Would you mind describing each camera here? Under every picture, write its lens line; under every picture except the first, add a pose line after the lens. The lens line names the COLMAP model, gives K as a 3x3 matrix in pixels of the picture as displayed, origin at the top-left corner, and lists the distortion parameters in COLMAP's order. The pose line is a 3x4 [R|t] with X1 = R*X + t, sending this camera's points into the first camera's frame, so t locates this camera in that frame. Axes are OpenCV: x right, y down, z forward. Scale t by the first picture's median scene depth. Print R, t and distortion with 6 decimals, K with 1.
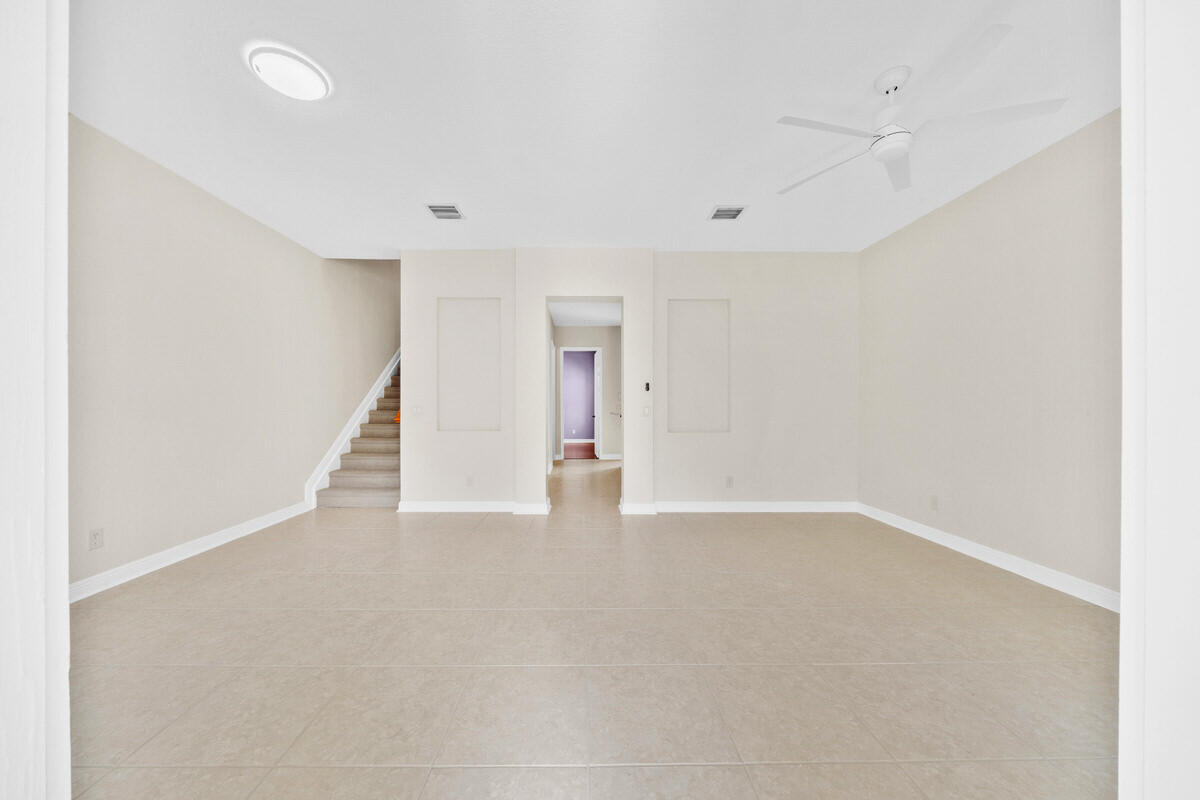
lens RADIAL K [[408.1, 0, 592.3], [0, 408.1, 402.5], [0, 0, 1]] dist [-0.007472, 0.000114]
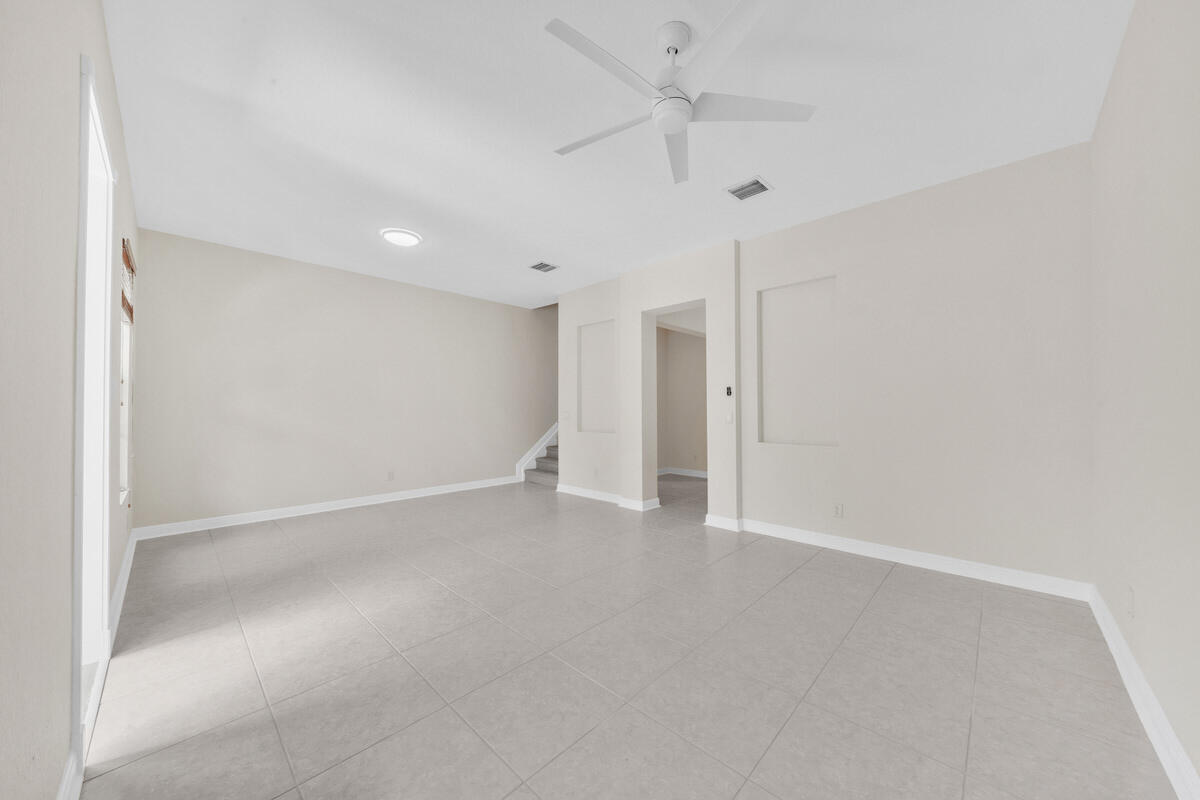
lens RADIAL K [[408.1, 0, 592.3], [0, 408.1, 402.5], [0, 0, 1]] dist [-0.007472, 0.000114]
pose [[0.718316, -0.011042, -0.695629, 0.543862], [-0.002195, 0.999833, -0.018138, 0.001902], [0.695713, 0.014556, 0.718172, 0.117402]]
